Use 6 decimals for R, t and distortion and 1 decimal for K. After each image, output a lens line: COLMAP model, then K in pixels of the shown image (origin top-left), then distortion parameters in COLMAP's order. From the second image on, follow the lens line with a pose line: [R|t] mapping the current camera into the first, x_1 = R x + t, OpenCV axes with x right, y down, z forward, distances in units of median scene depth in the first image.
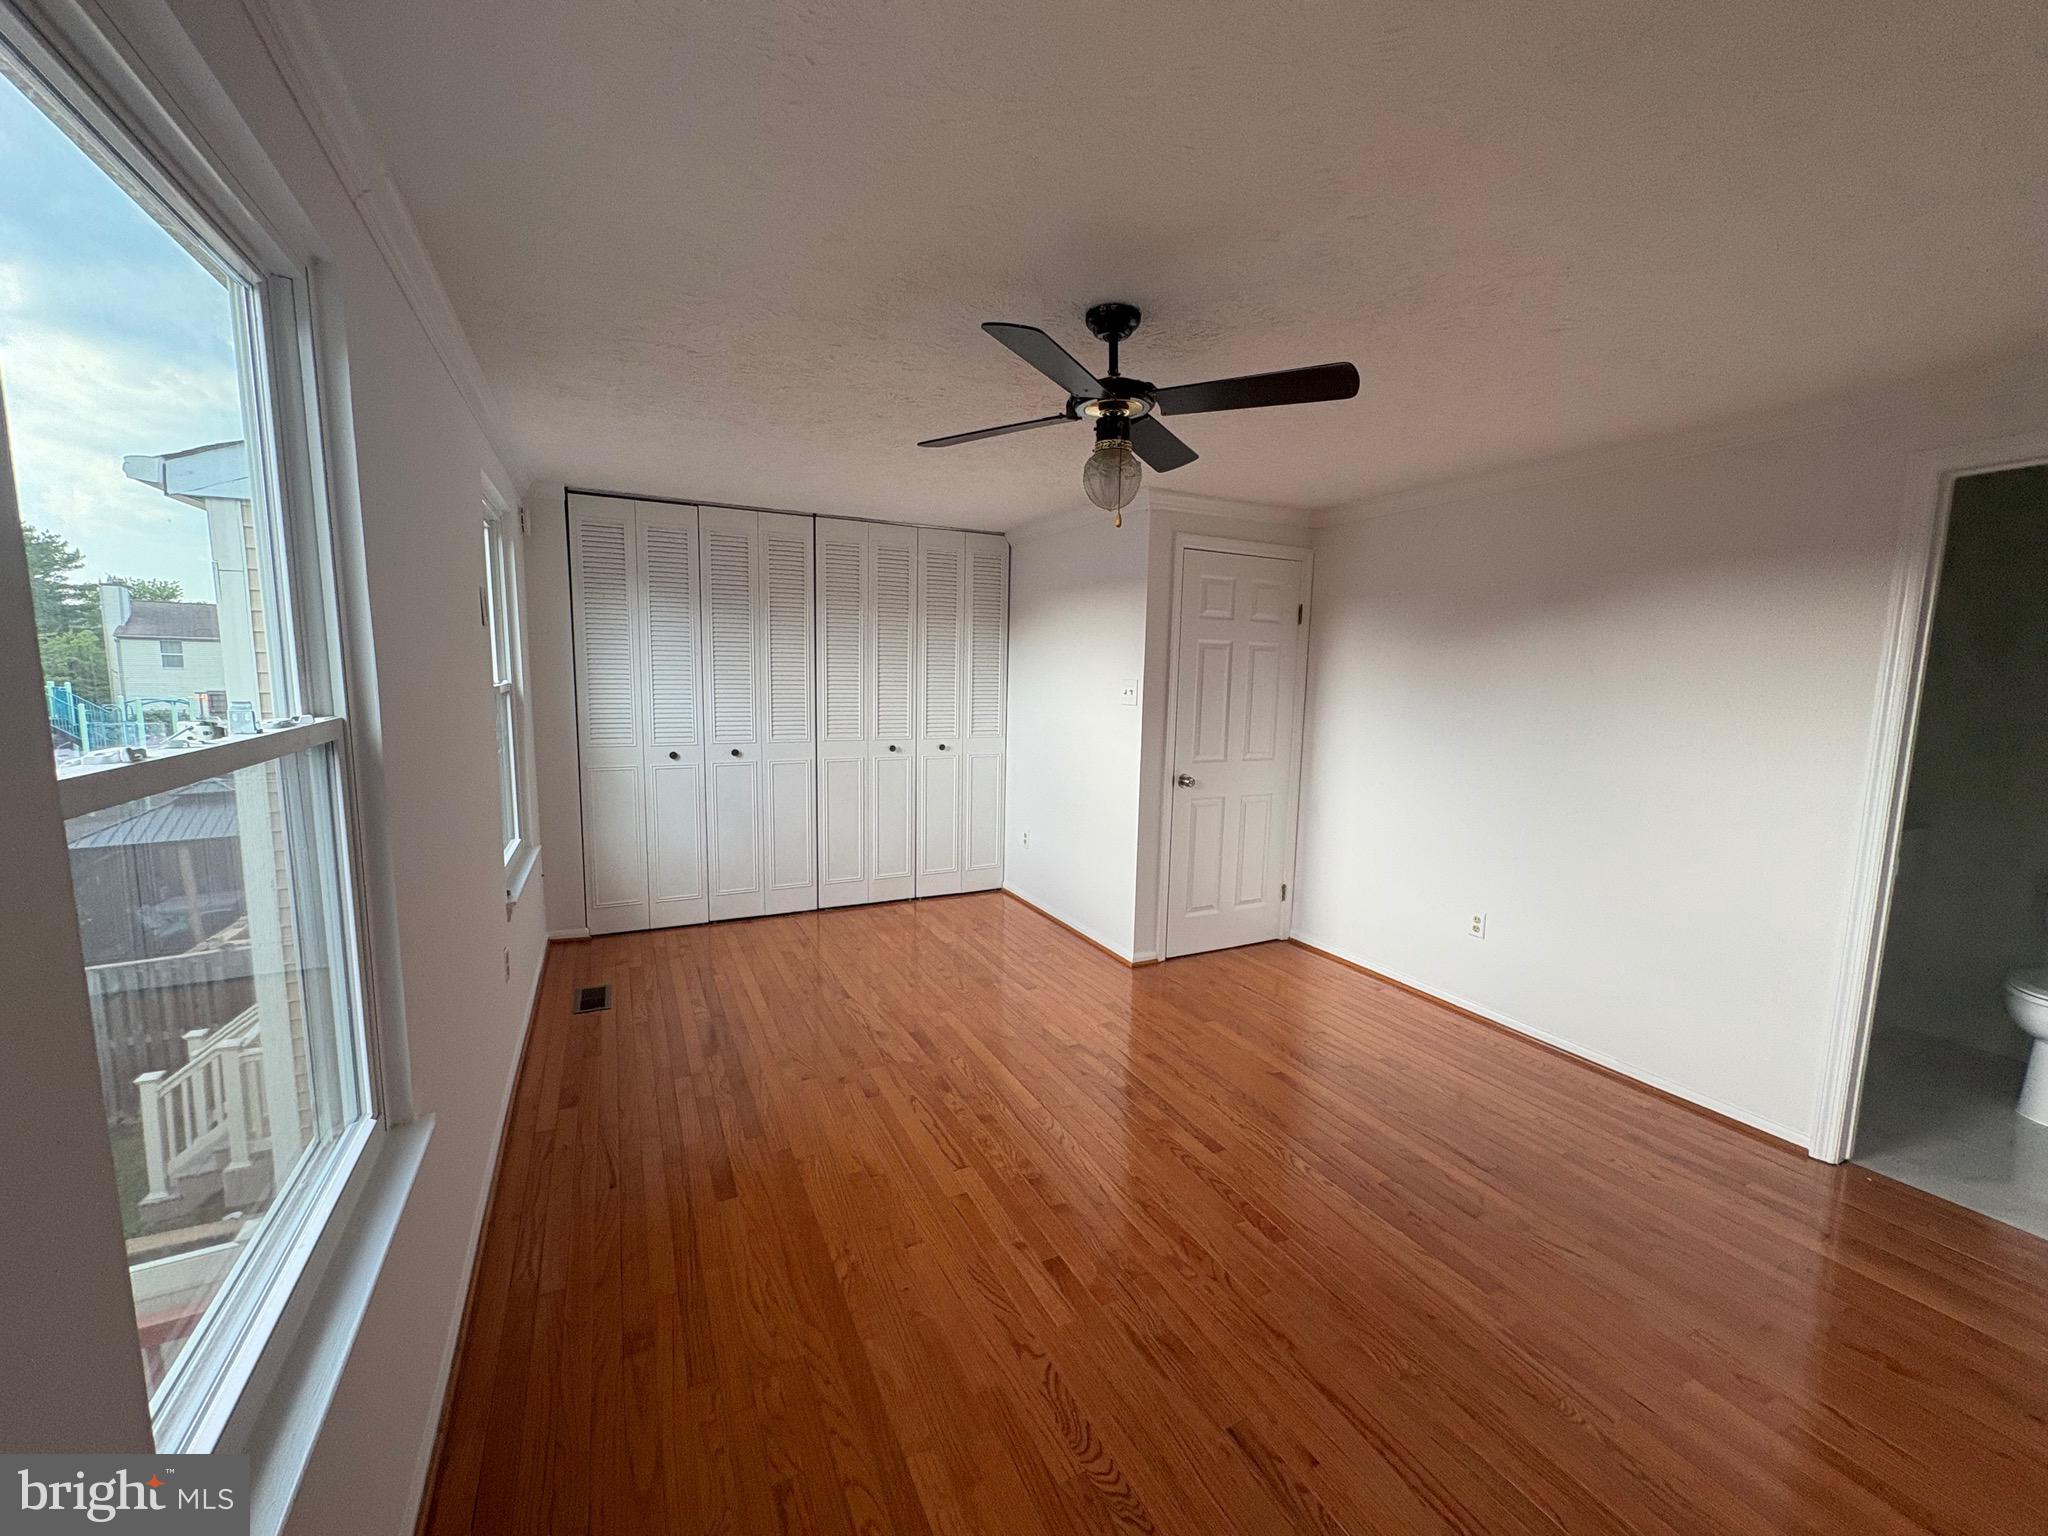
lens RADIAL K [[814.0, 0, 1018.9], [0, 814.0, 770.3], [0, 0, 1]] dist [-0.002654, 0.001091]
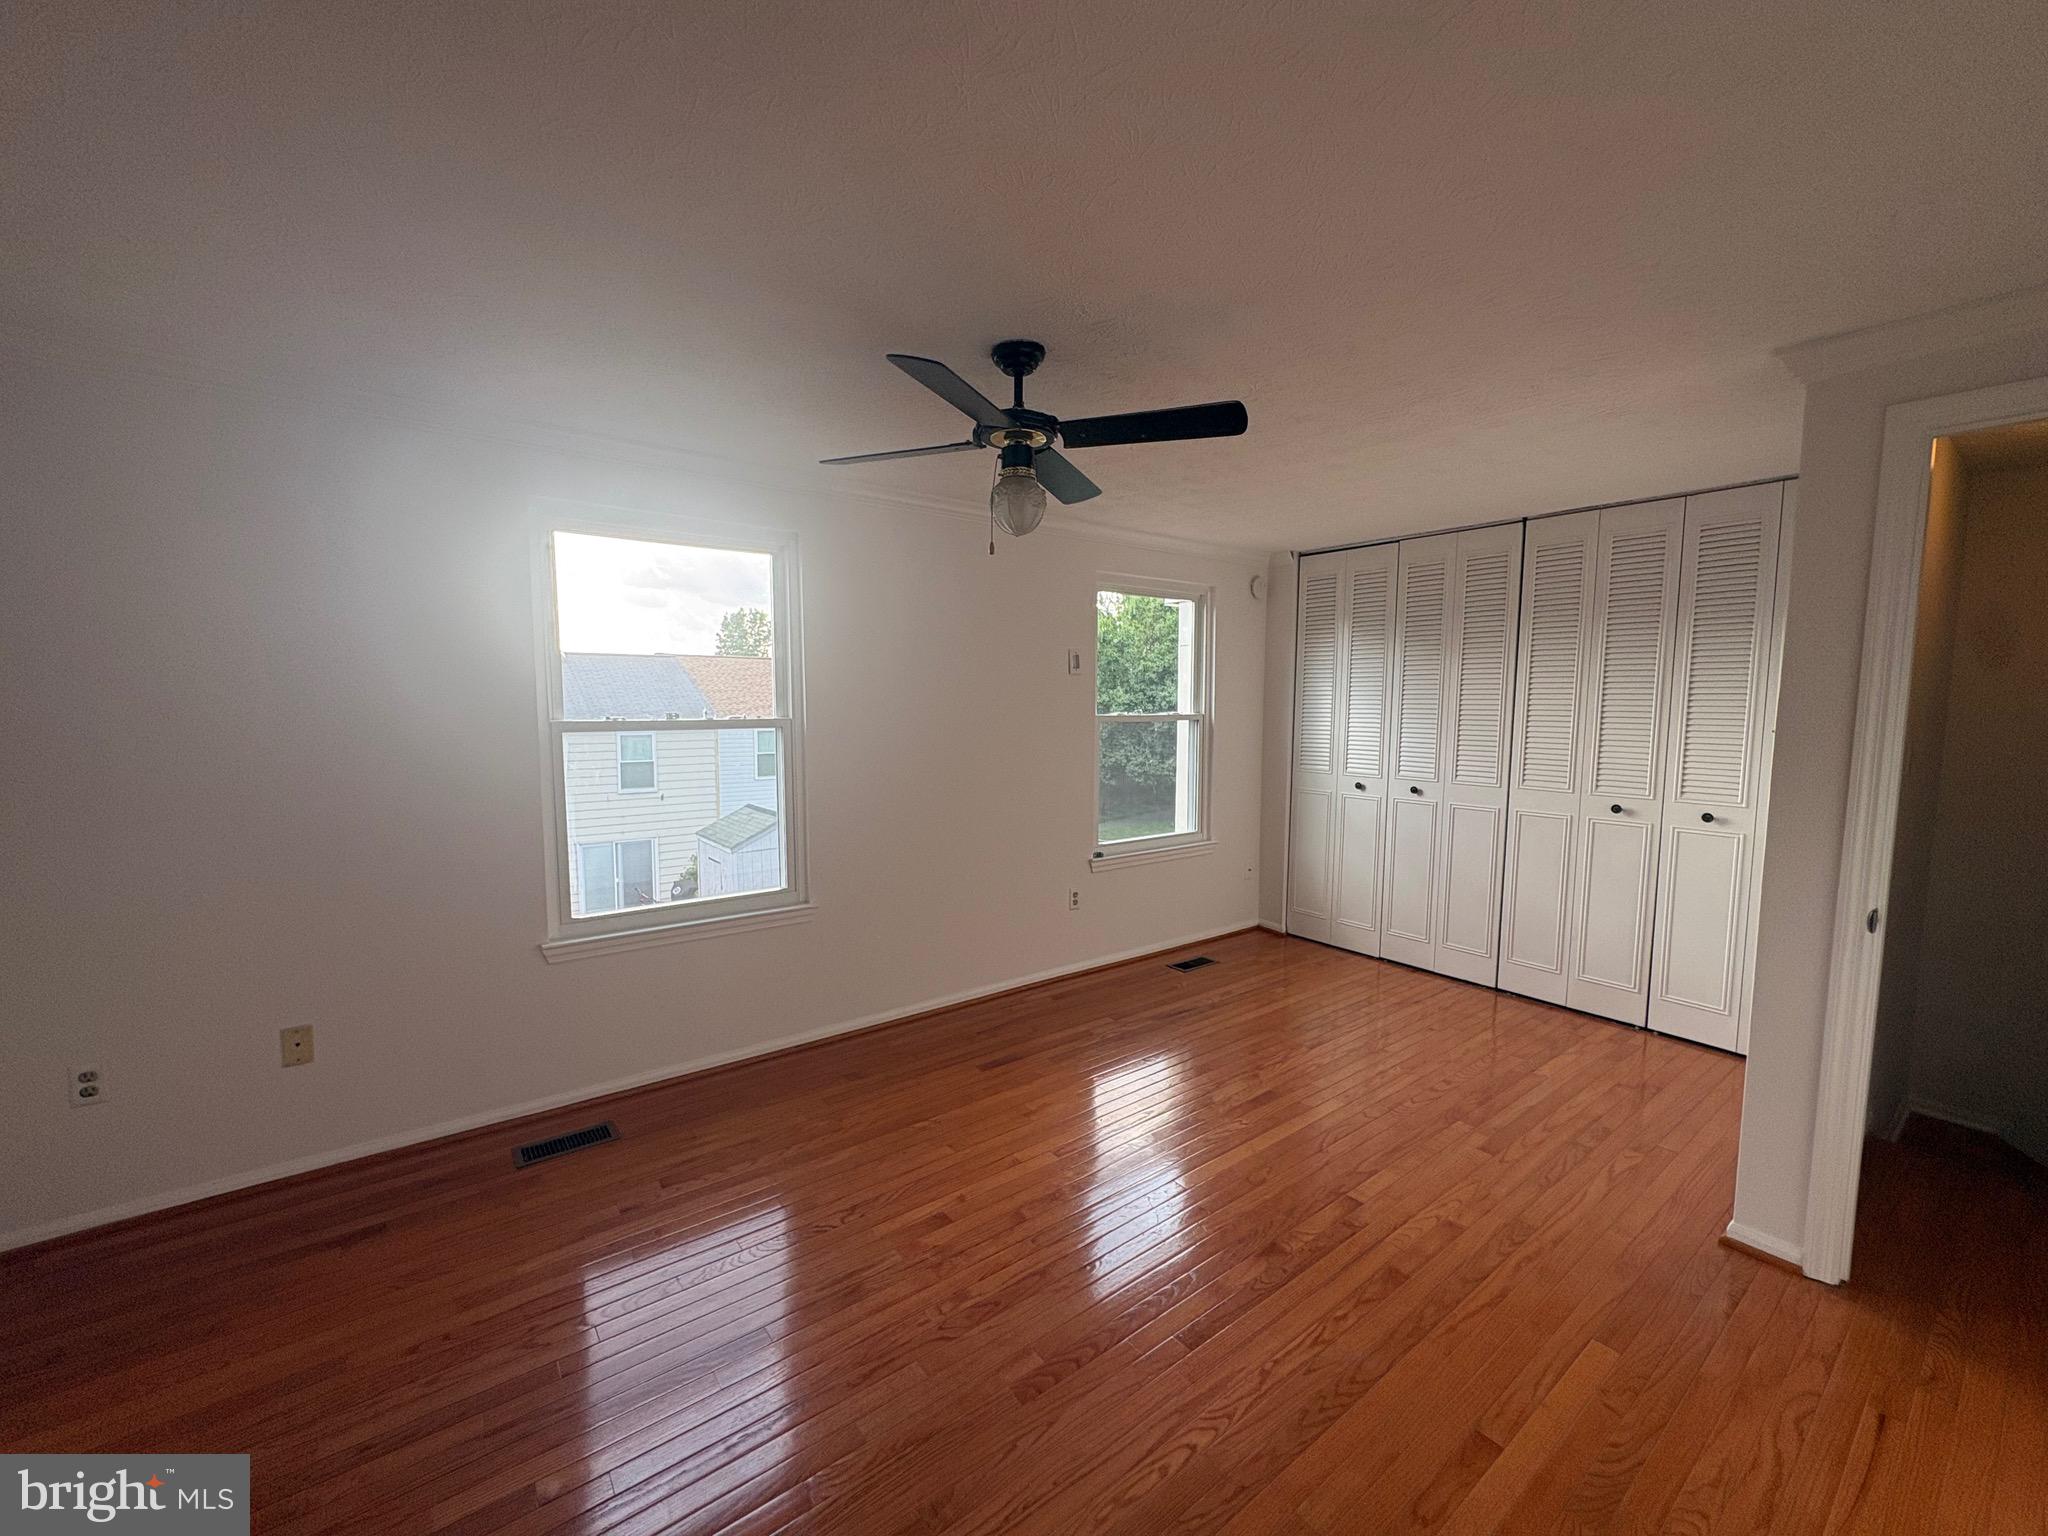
lens RADIAL K [[814.0, 0, 1027.2], [0, 814.0, 772.7], [0, 0, 1]] dist [-0.002654, 0.001091]
pose [[0.182323, 0.069857, -0.980754, 0.531760], [-0.122750, 0.991286, 0.047788, -0.033494], [0.975546, 0.111675, 0.189309, 0.394081]]
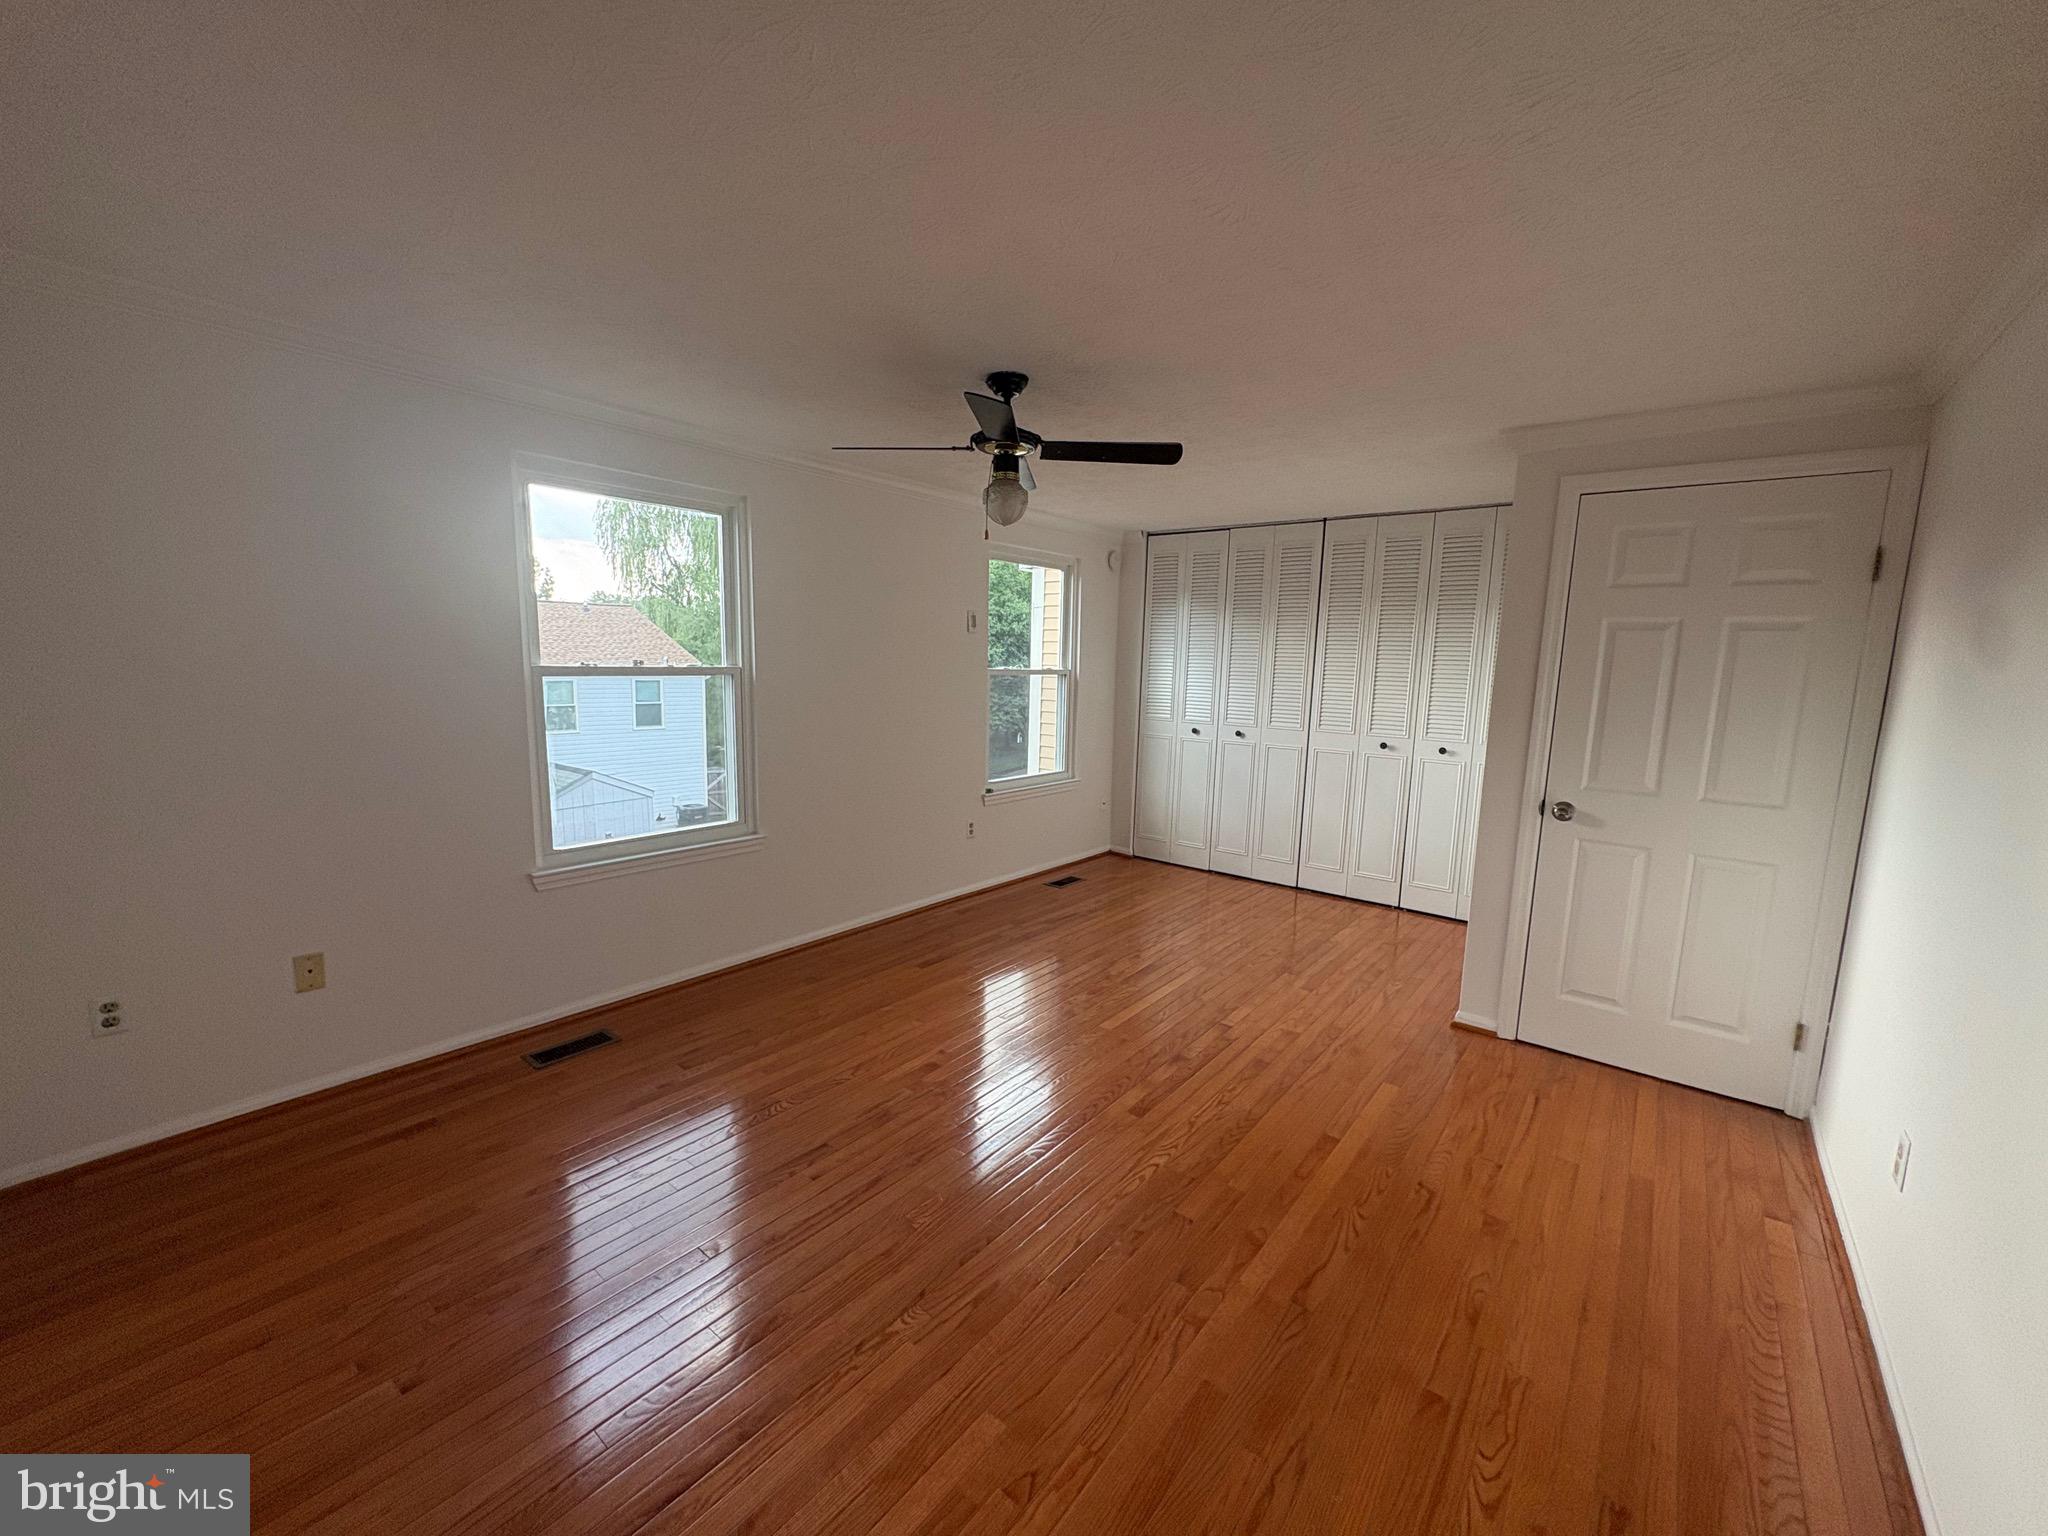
lens RADIAL K [[814.0, 0, 1025.8], [0, 814.0, 773.6], [0, 0, 1]] dist [-0.002654, 0.001091]
pose [[0.414365, 0.120464, -0.902103, 0.631736], [-0.129501, 0.988920, 0.072573, -0.010454], [0.900850, 0.086752, 0.425374, 0.234732]]
